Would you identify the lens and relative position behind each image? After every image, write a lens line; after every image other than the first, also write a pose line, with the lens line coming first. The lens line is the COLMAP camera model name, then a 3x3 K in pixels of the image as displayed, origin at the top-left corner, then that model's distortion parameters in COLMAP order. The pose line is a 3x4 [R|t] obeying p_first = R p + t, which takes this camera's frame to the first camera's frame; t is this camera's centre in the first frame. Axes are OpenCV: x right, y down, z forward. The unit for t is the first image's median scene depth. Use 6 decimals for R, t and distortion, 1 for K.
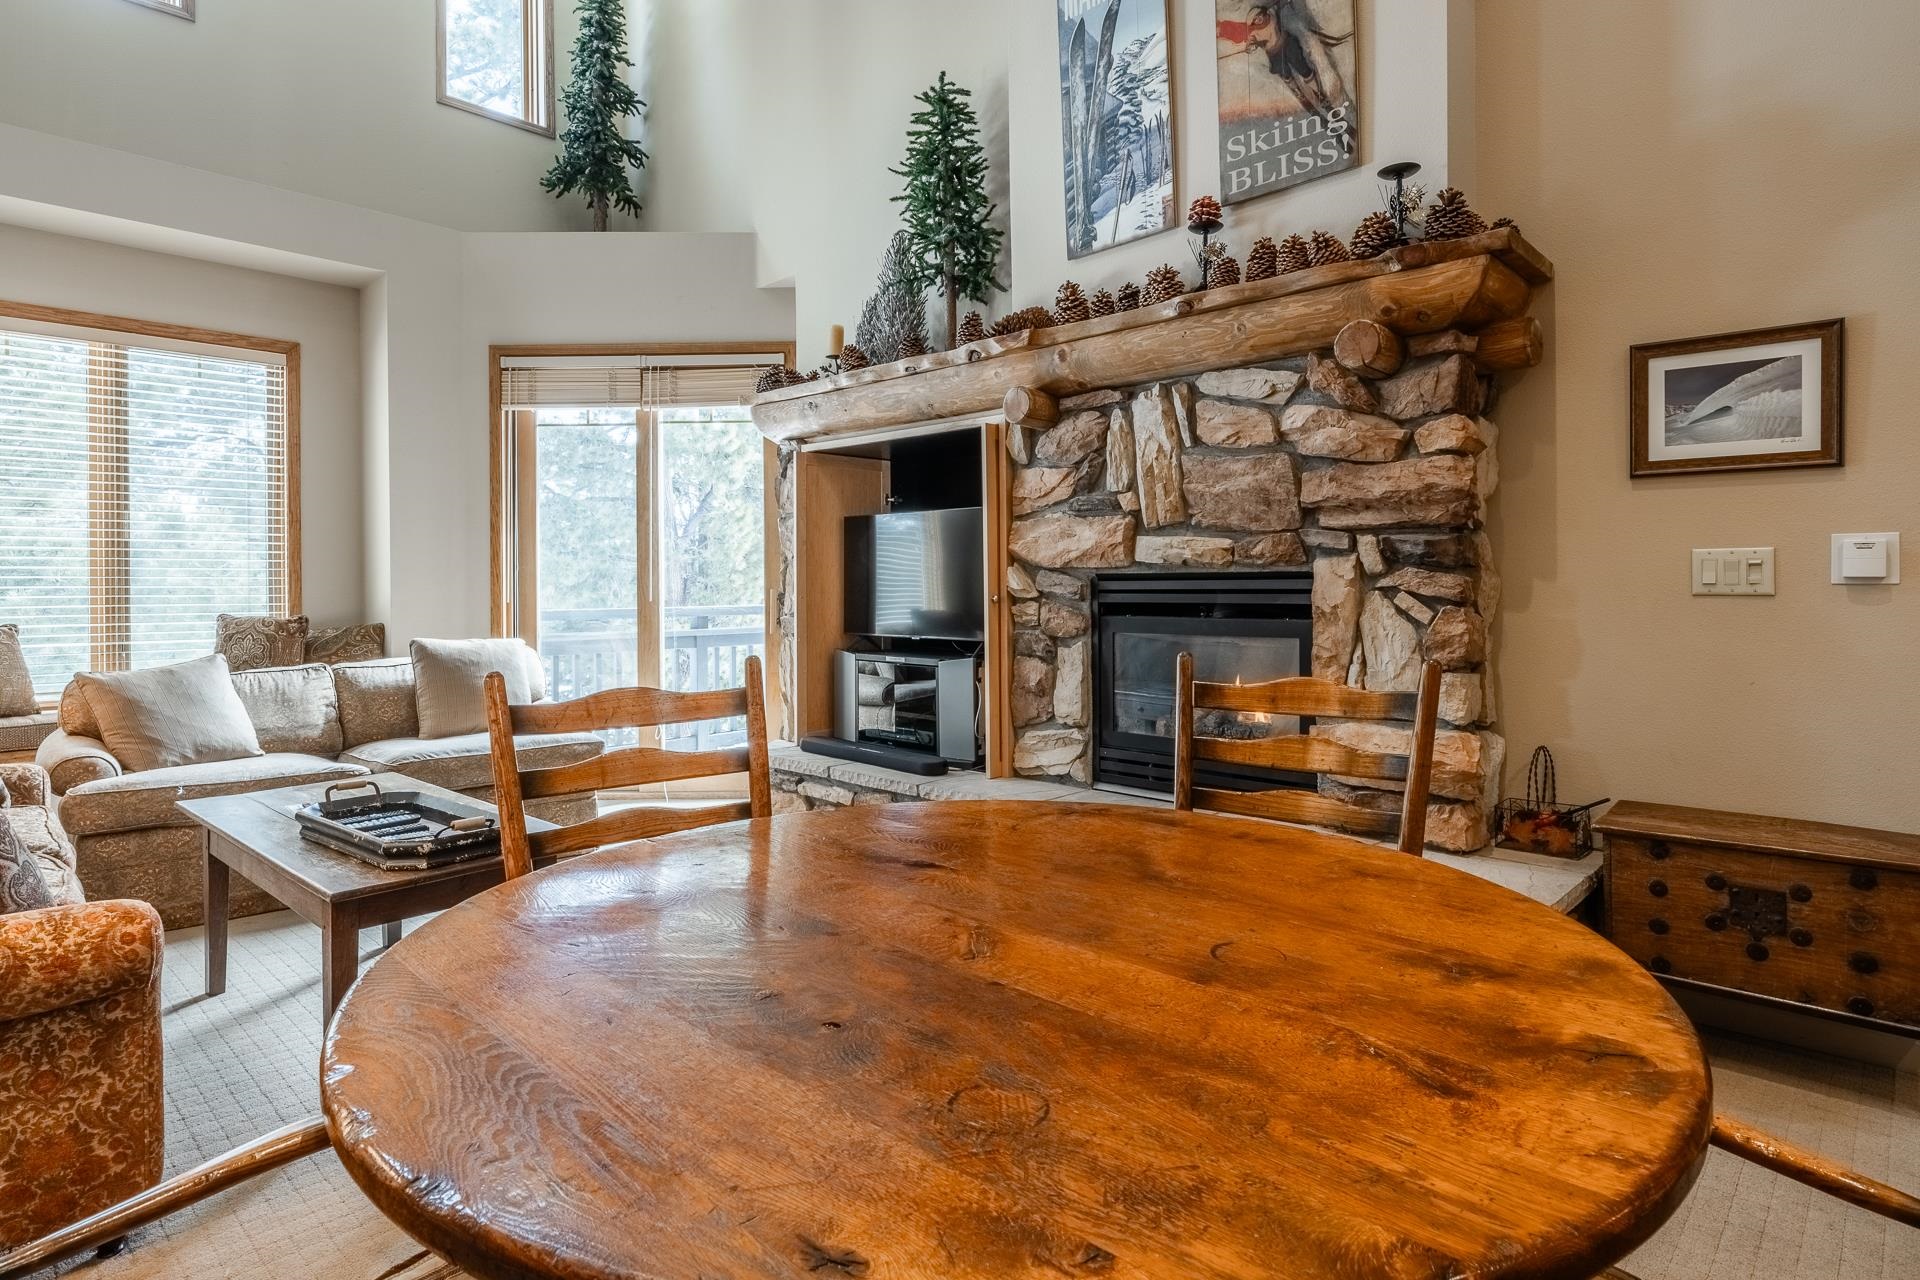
lens RADIAL K [[1025.0, 0, 946.7], [0, 1025.0, 575.7], [0, 0, 1]] dist [-0.001744, -0.001399]
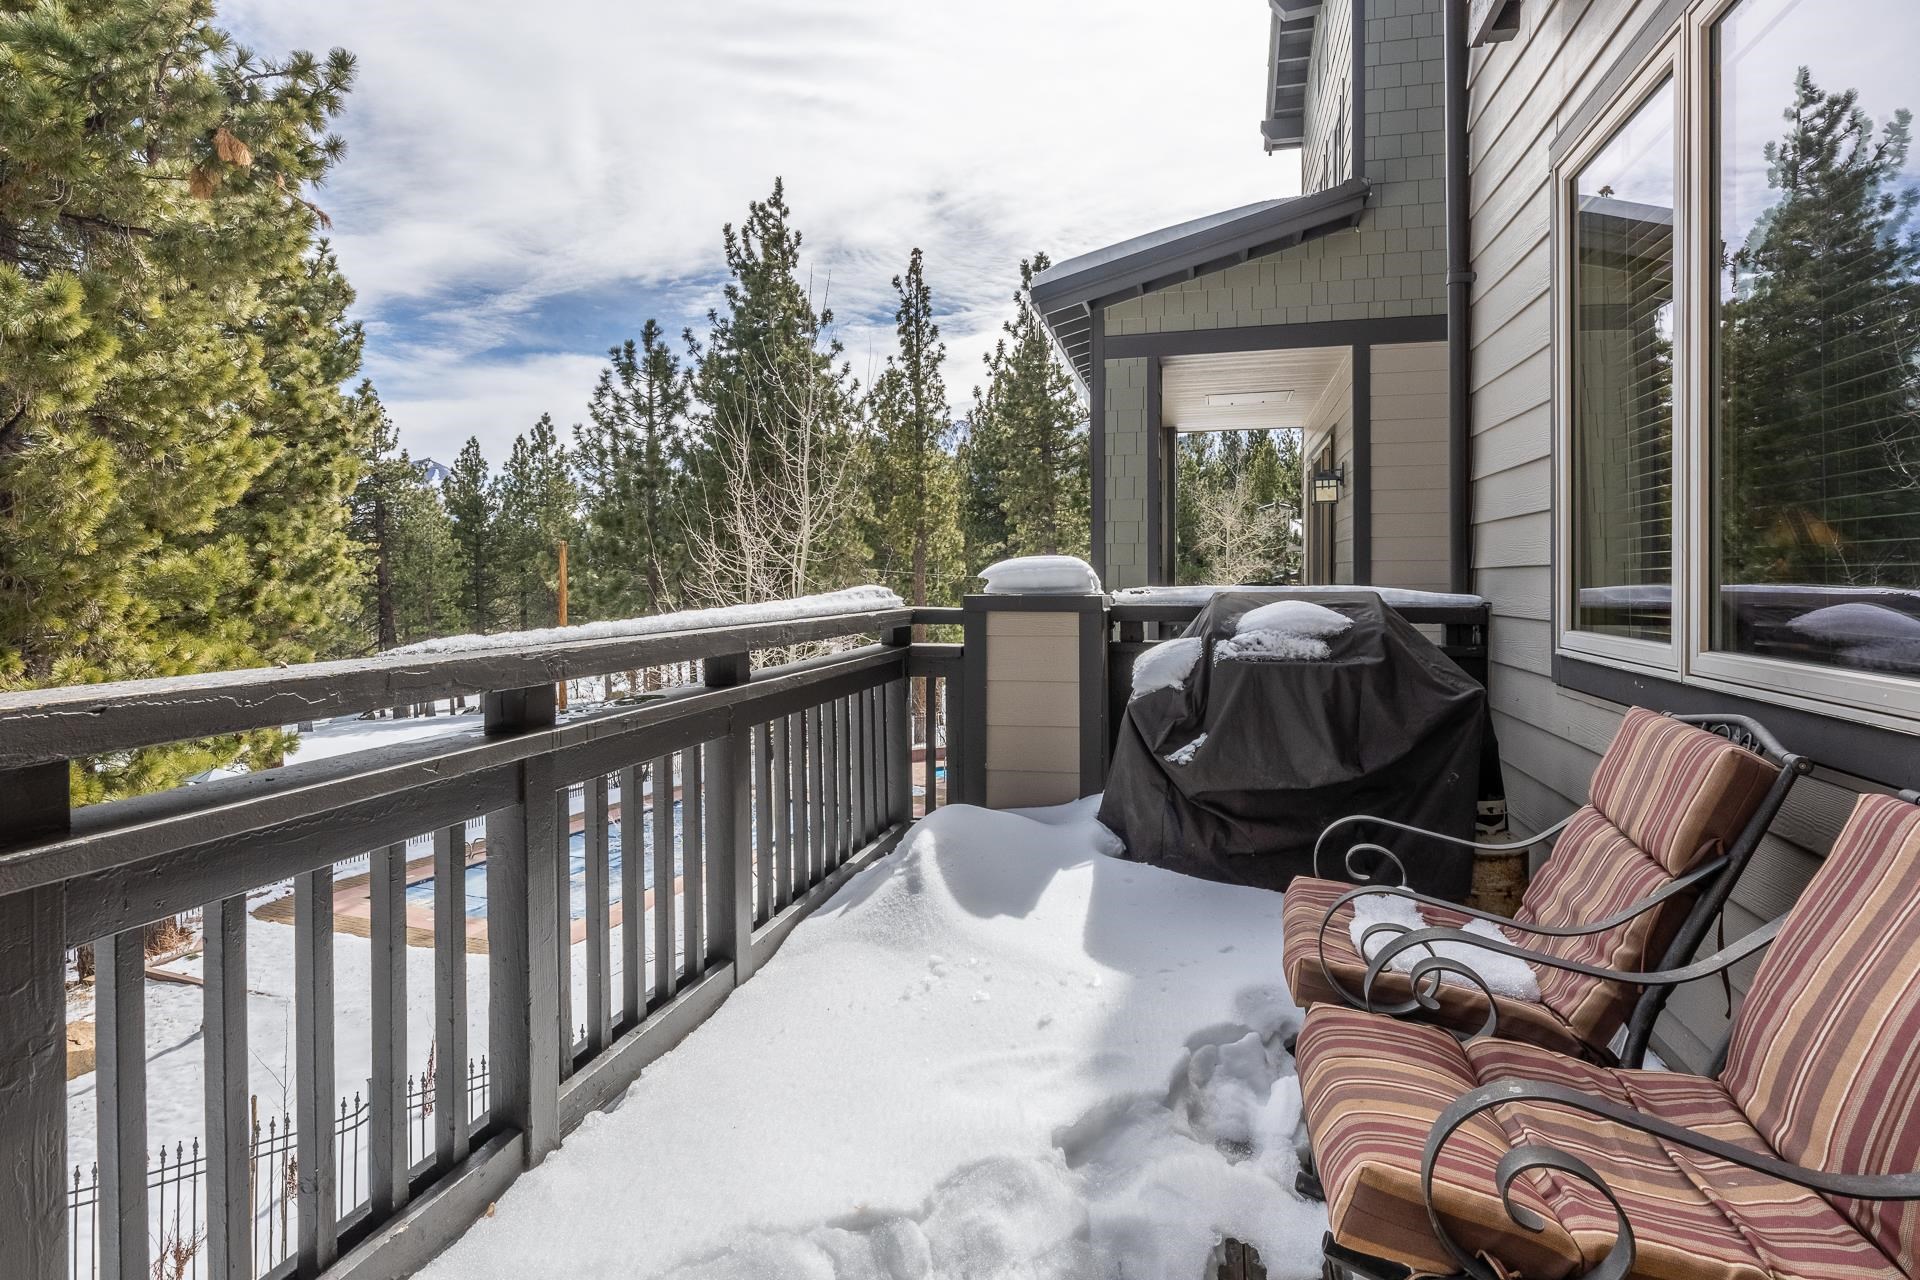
lens RADIAL K [[1025.0, 0, 937.7], [0, 1025.0, 584.5], [0, 0, 1]] dist [-0.001744, -0.001399]
pose [[0.873372, 0.004639, 0.487031, -0.345965], [-0.008832, 0.999941, 0.006314, 0.017618], [-0.486973, -0.009816, 0.873362, 1.444117]]
